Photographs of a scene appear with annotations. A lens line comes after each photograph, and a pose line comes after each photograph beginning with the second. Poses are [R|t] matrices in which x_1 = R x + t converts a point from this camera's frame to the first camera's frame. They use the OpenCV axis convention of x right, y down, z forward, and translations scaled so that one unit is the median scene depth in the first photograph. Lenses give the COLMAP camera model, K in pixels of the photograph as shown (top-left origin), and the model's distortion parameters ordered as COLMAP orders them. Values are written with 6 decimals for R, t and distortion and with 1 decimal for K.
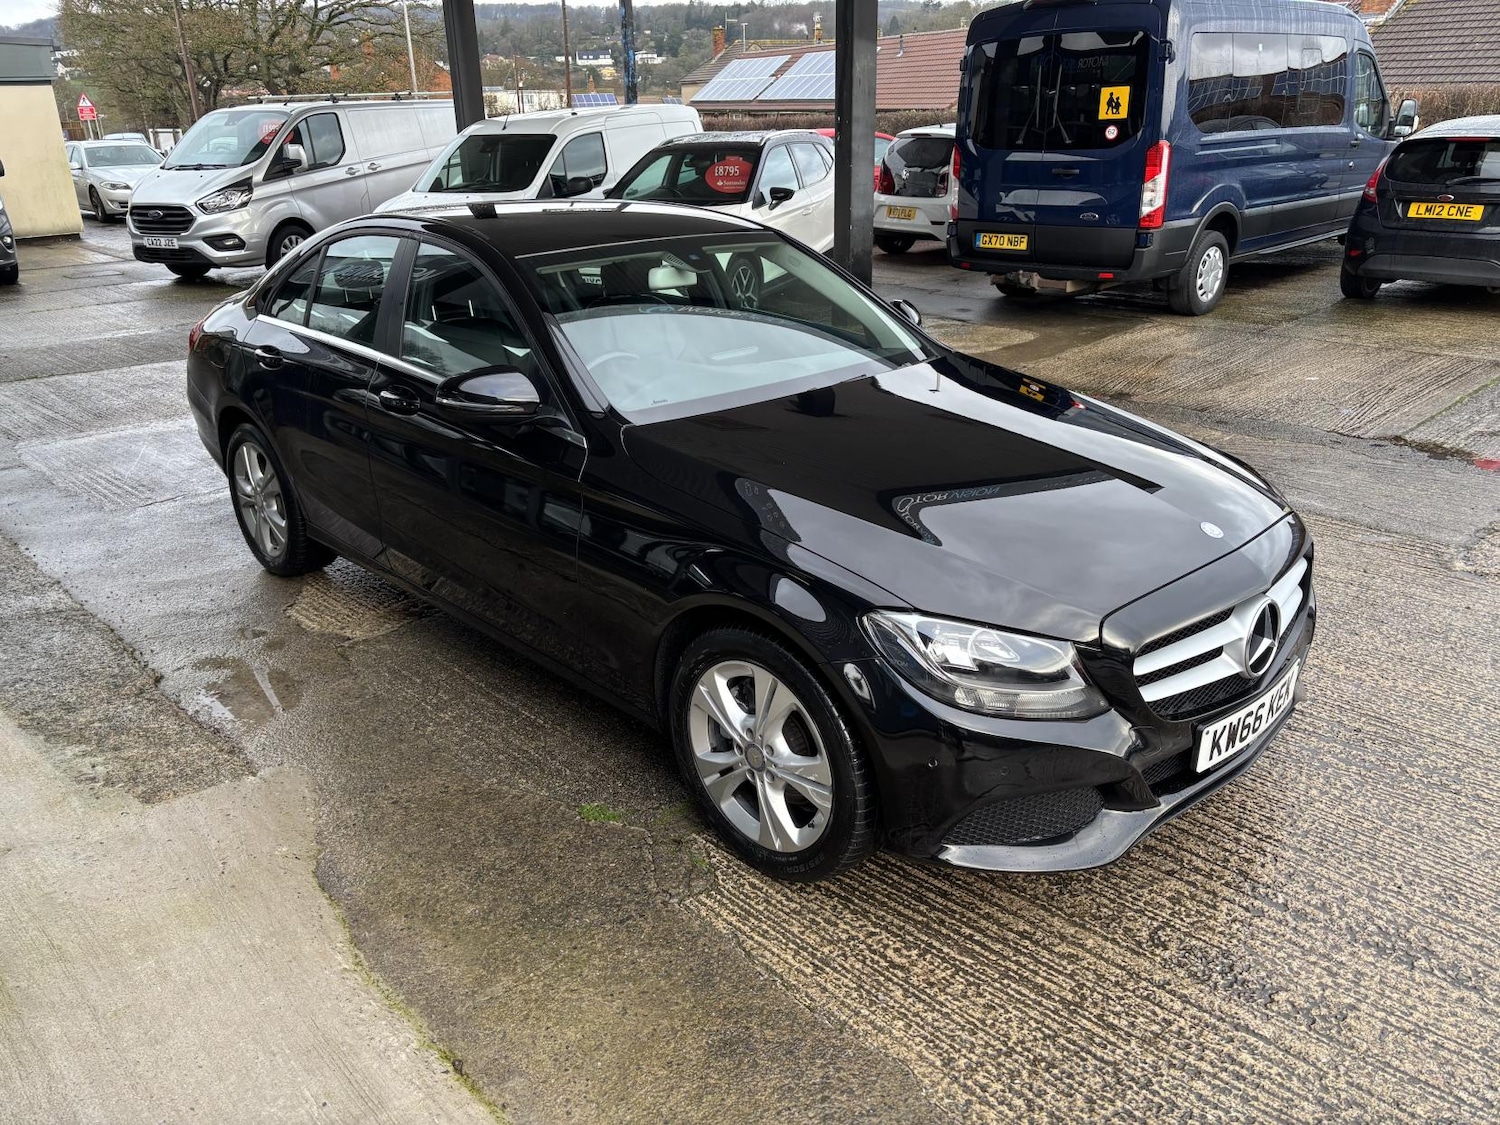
lens RADIAL K [[1120.2, 0, 749.4], [0, 1120.2, 577.7], [0, 0, 1]] dist [0.043231, -0.034029]
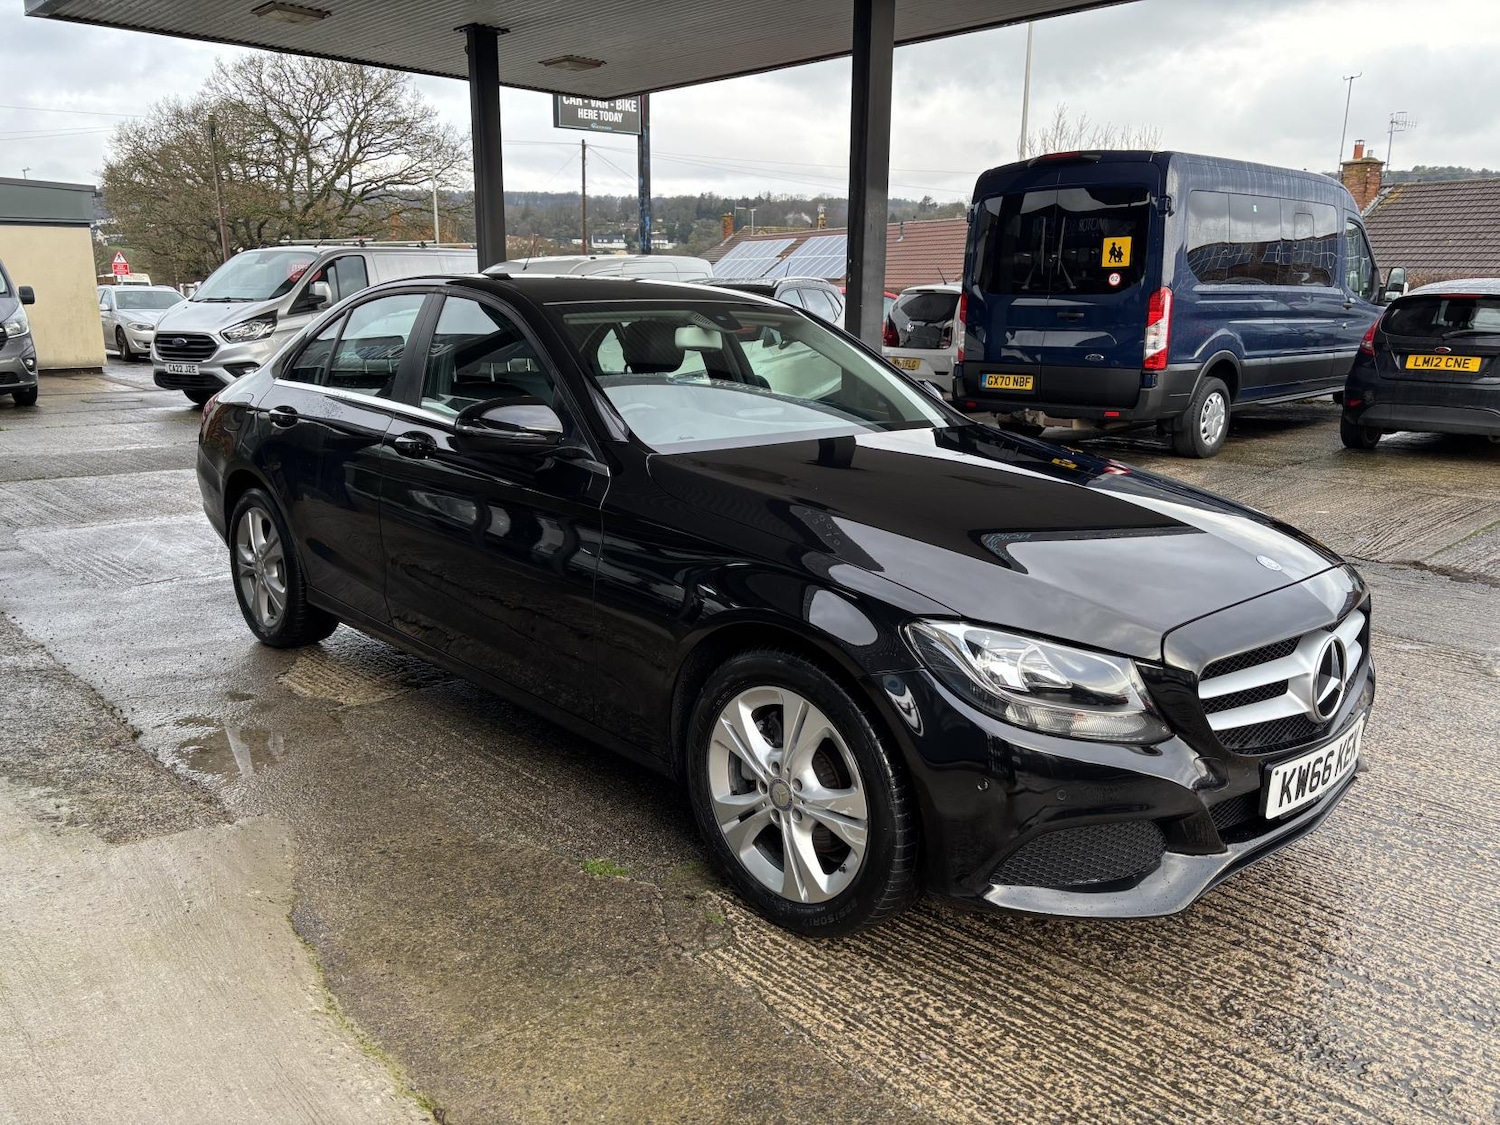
lens RADIAL K [[1120.1, 0, 748.3], [0, 1120.1, 579.8], [0, 0, 1]] dist [0.056270, -0.054046]
pose [[0.999563, 0.029481, 0.002380, -0.029094], [-0.028831, 0.989156, -0.144014, 0.119395], [-0.006600, 0.143882, 0.989573, 0.064410]]
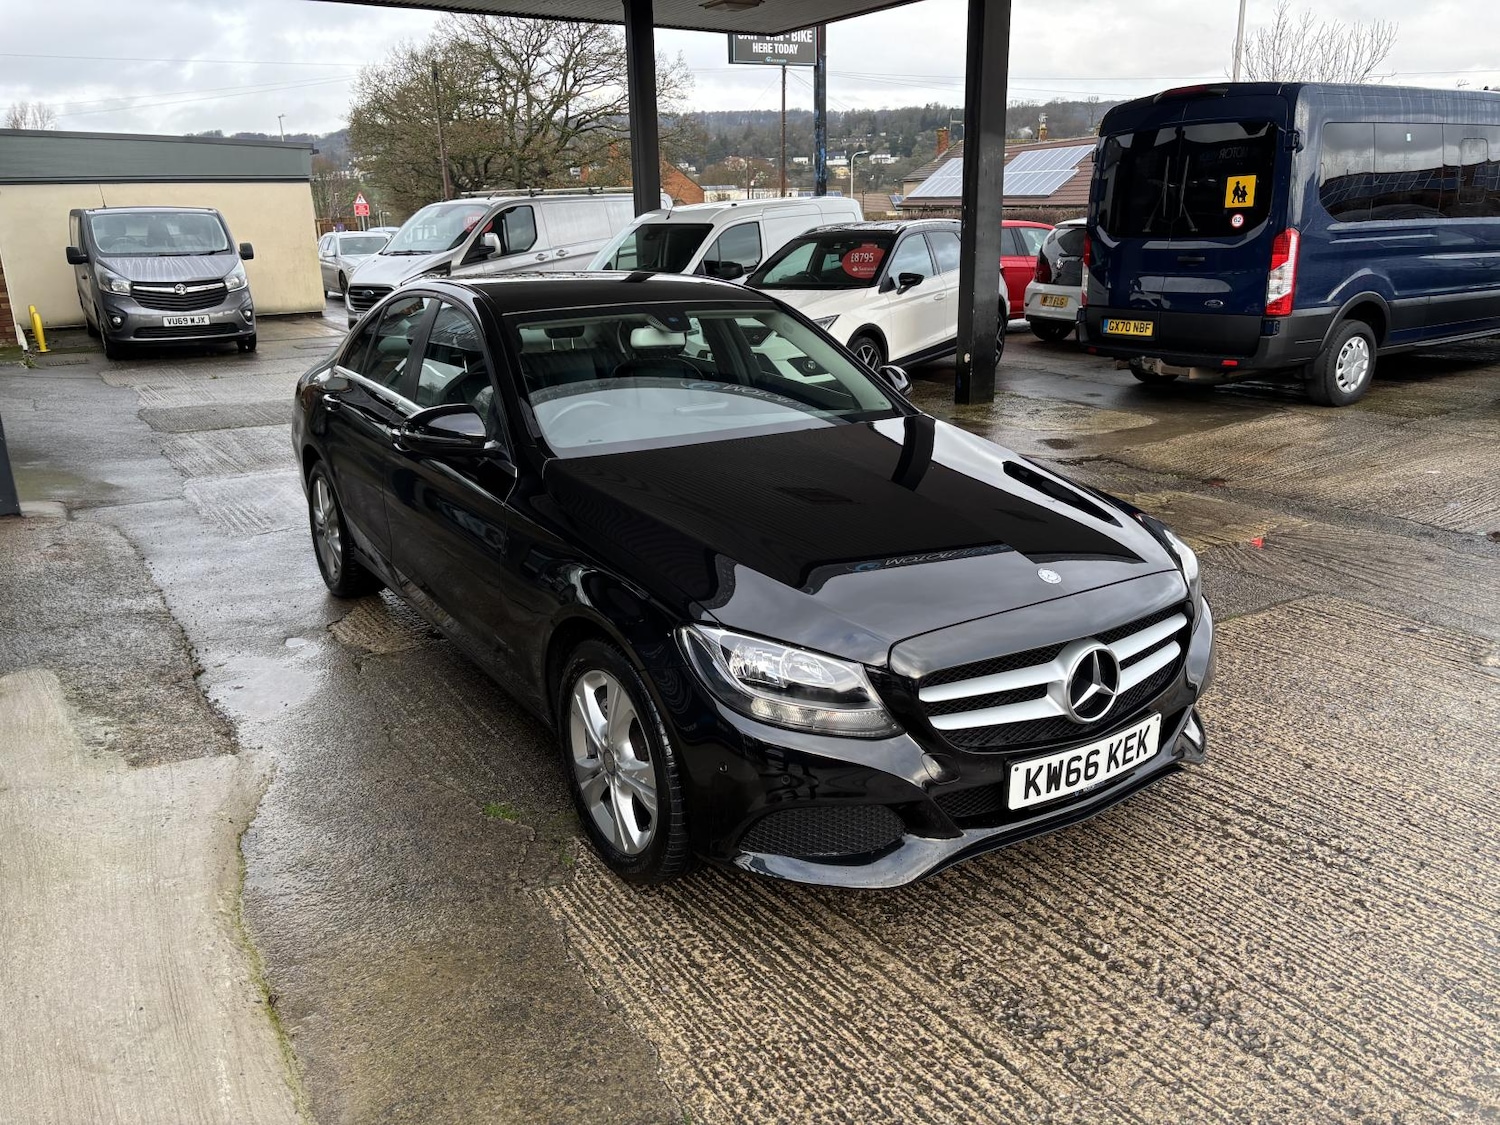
lens RADIAL K [[1125.6, 0, 760.6], [0, 1125.6, 569.0], [0, 0, 1]] dist [0.027184, -0.006004]
pose [[0.983424, 0.055886, -0.172493, 0.323399], [-0.070071, 0.994545, -0.077268, 0.049166], [0.167234, 0.088074, 0.981975, -0.056172]]
